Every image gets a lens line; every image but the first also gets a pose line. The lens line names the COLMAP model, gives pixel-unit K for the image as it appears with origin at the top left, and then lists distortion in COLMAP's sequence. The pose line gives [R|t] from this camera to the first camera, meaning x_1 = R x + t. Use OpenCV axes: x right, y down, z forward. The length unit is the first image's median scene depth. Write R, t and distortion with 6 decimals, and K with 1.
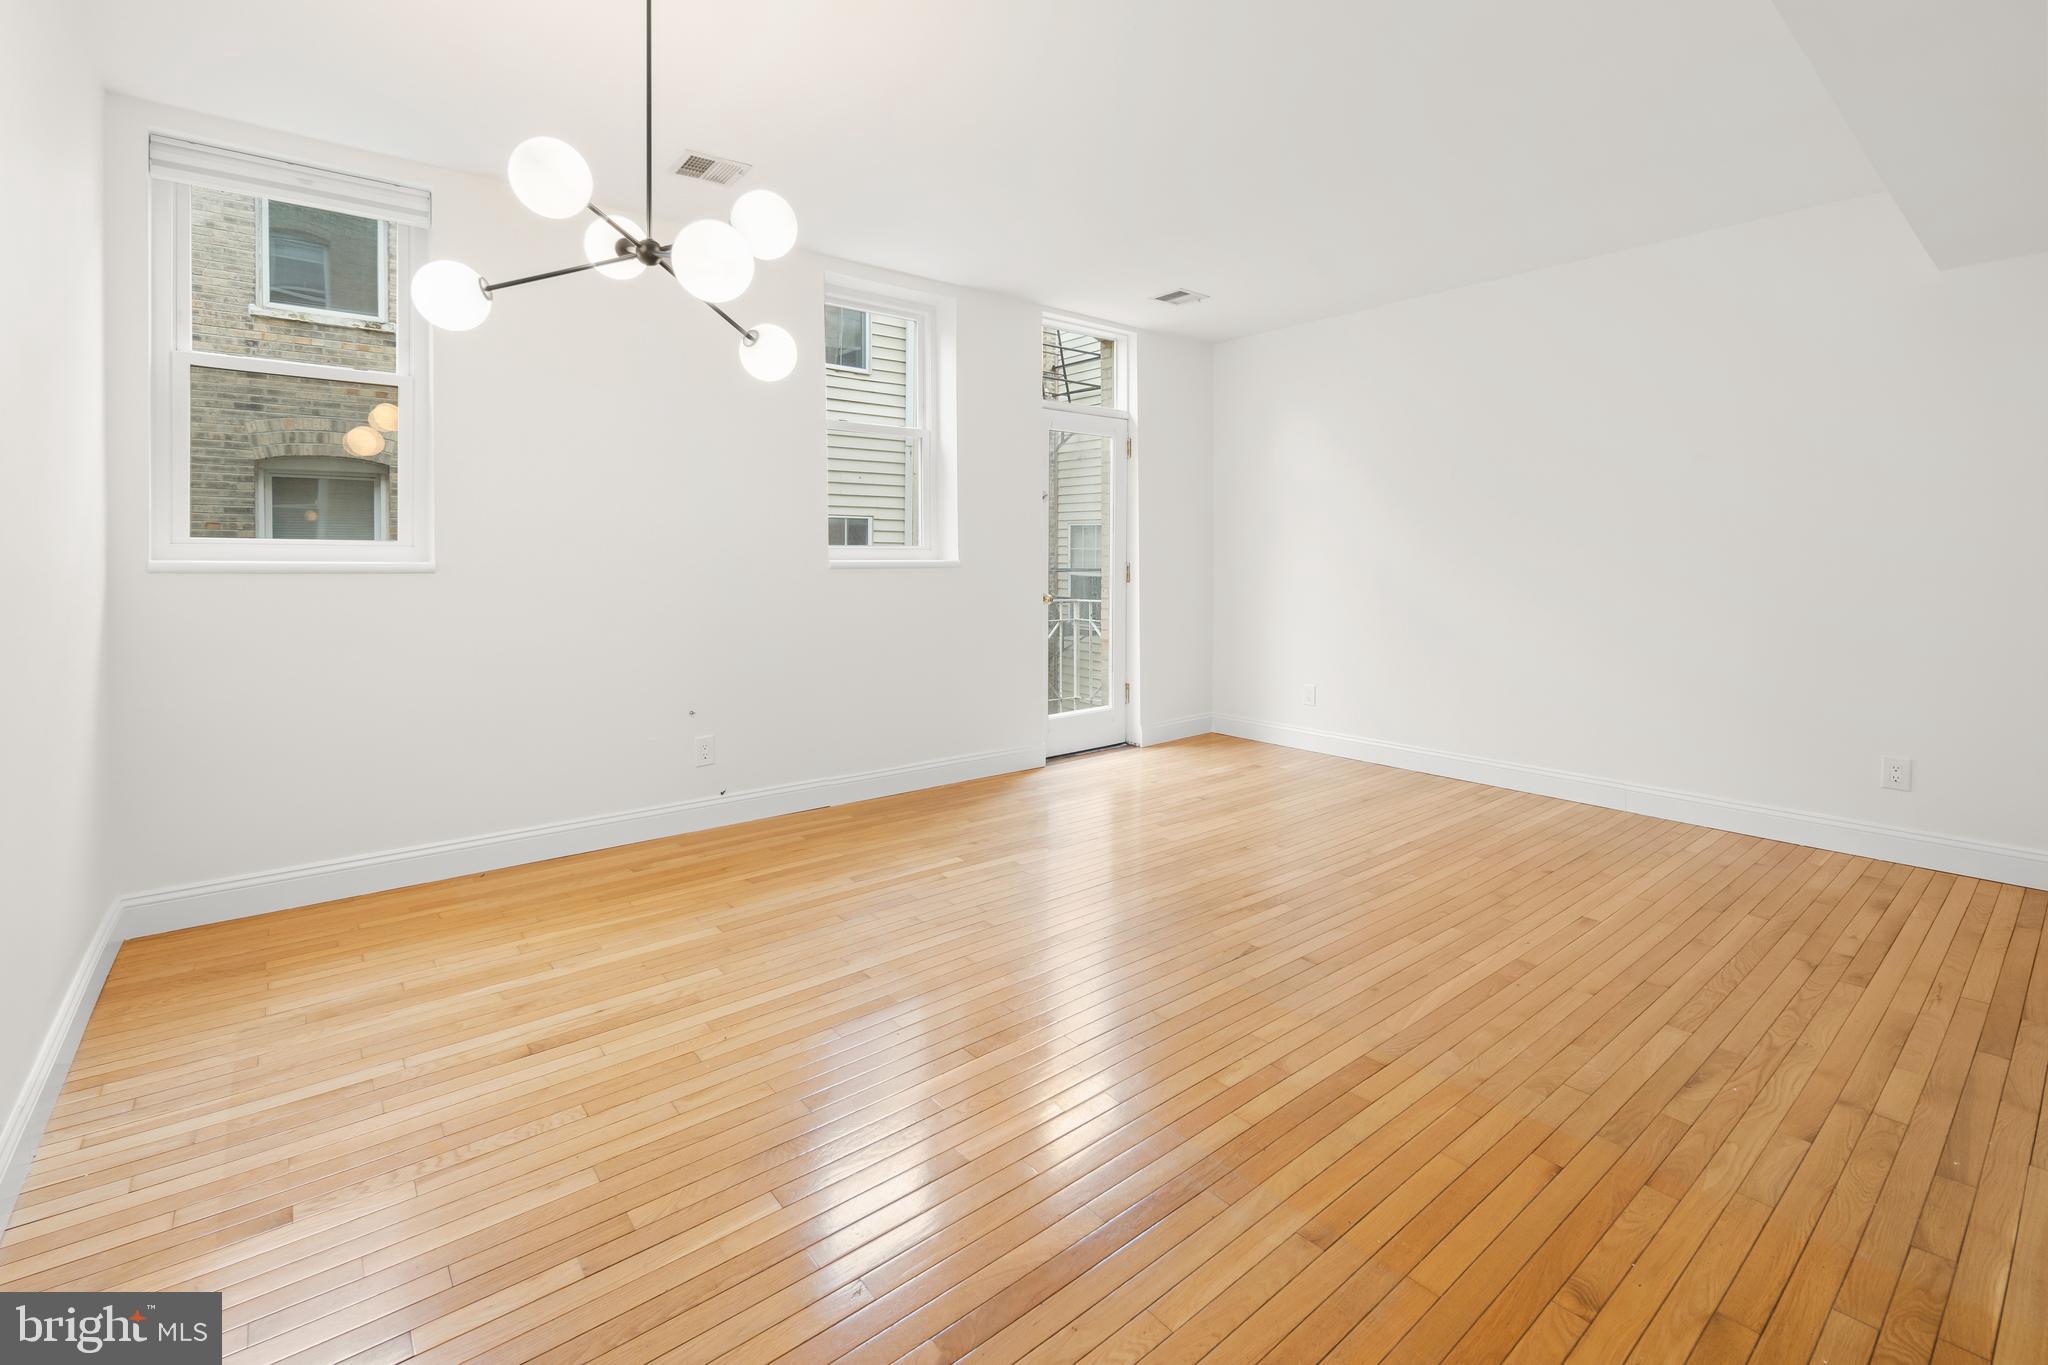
lens RADIAL K [[905.9, 0, 1015.6], [0, 905.9, 561.2], [0, 0, 1]] dist [0.004429, -0.003107]
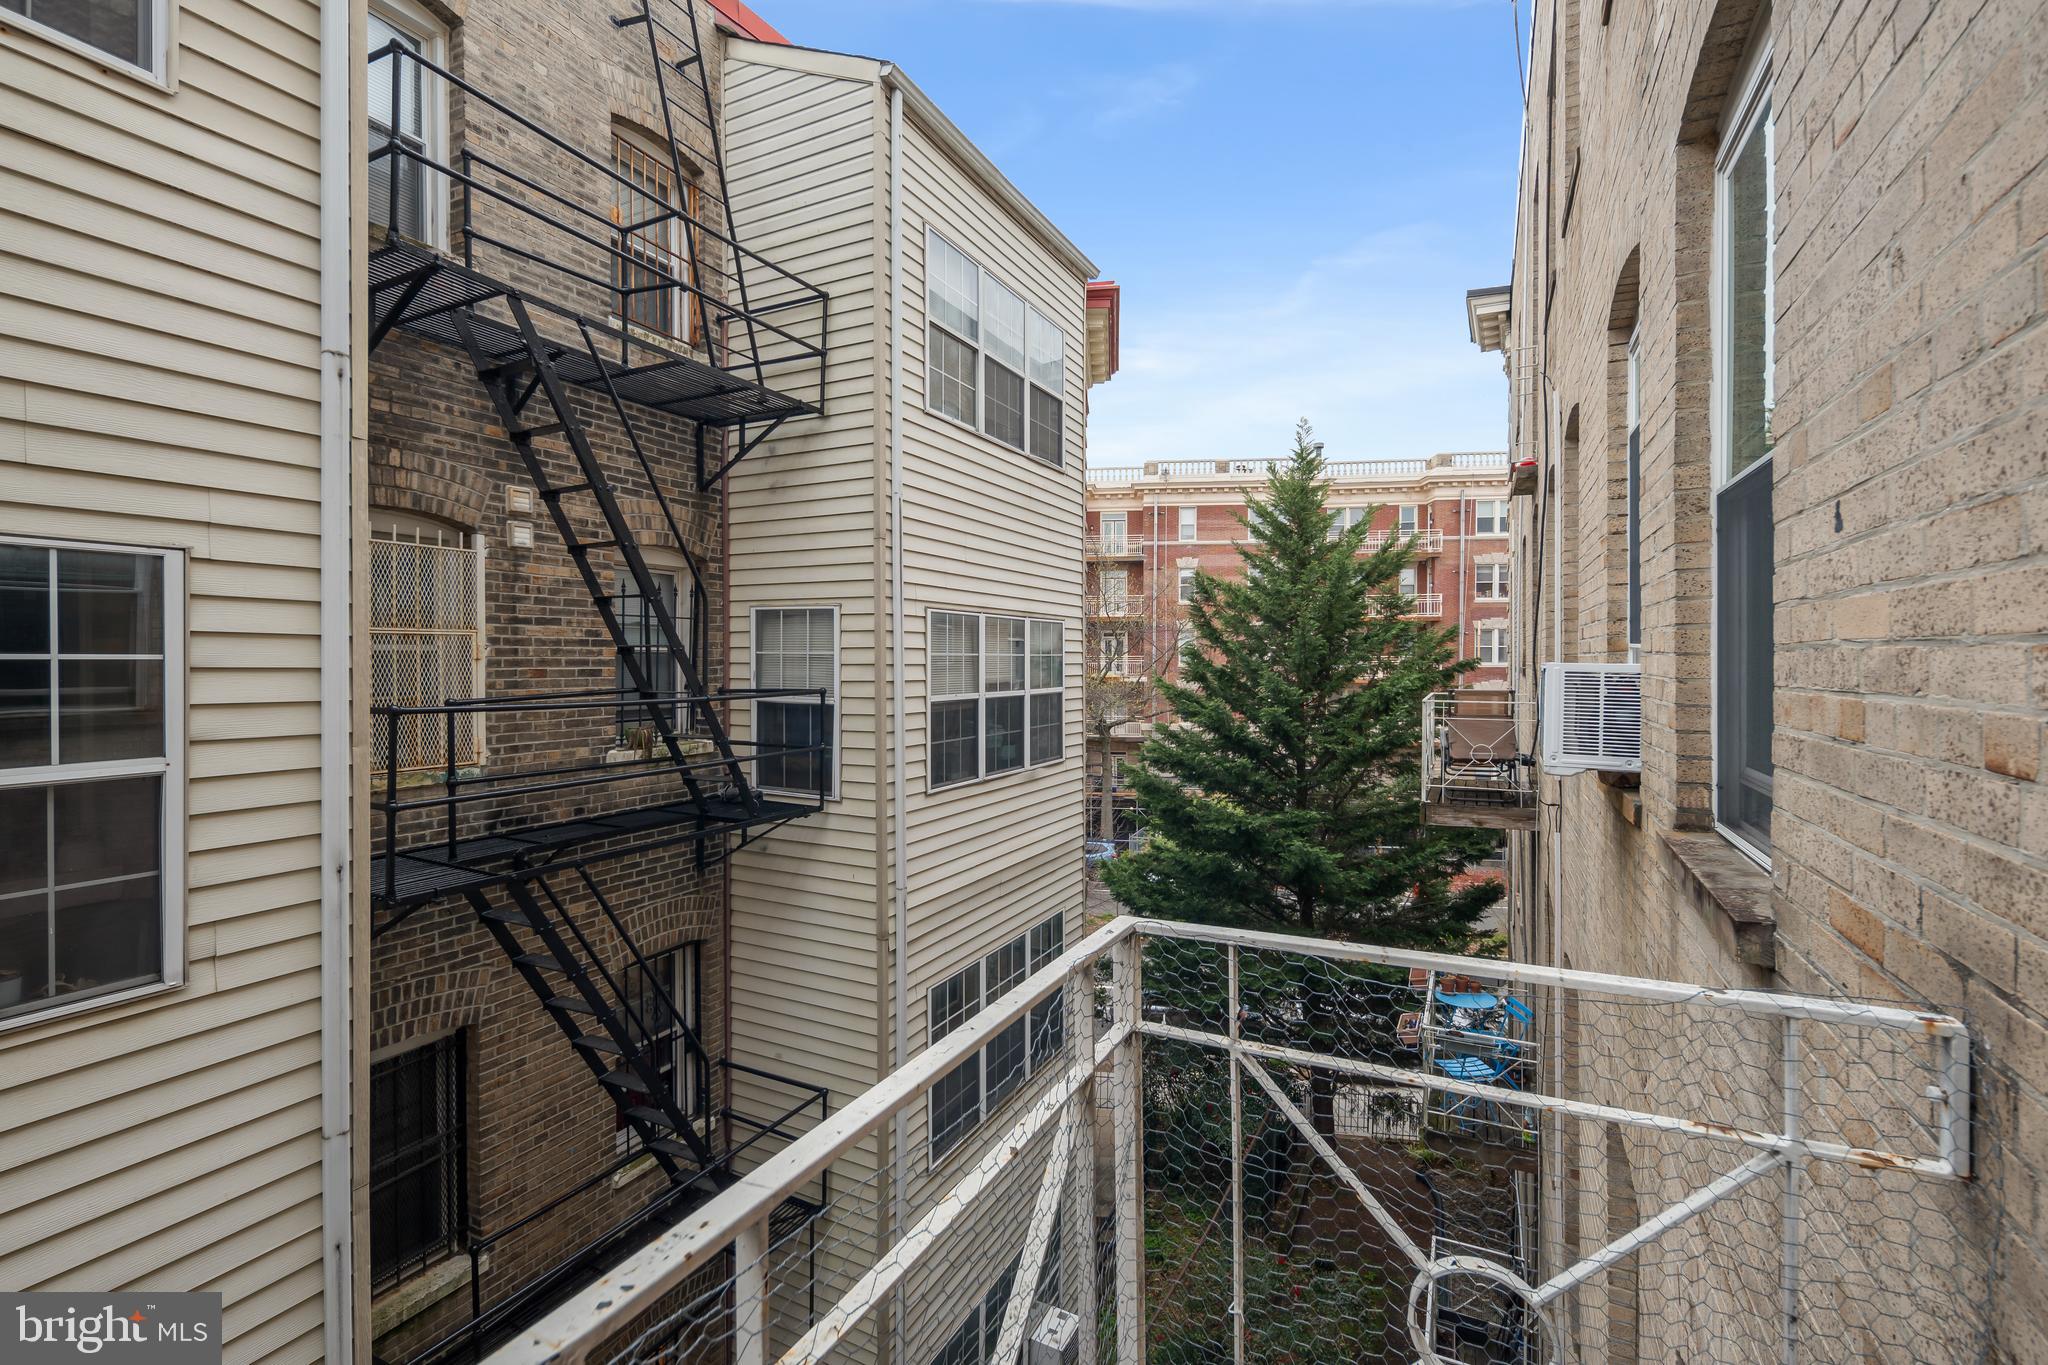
lens RADIAL K [[905.9, 0, 1024.0], [0, 905.9, 668.4], [0, 0, 1]] dist [0.004429, -0.003107]
pose [[0.911470, -0.003899, 0.411348, -0.016402], [0.002331, 0.999988, 0.004313, -0.006515], [-0.411360, -0.002972, 0.911468, 0.444062]]
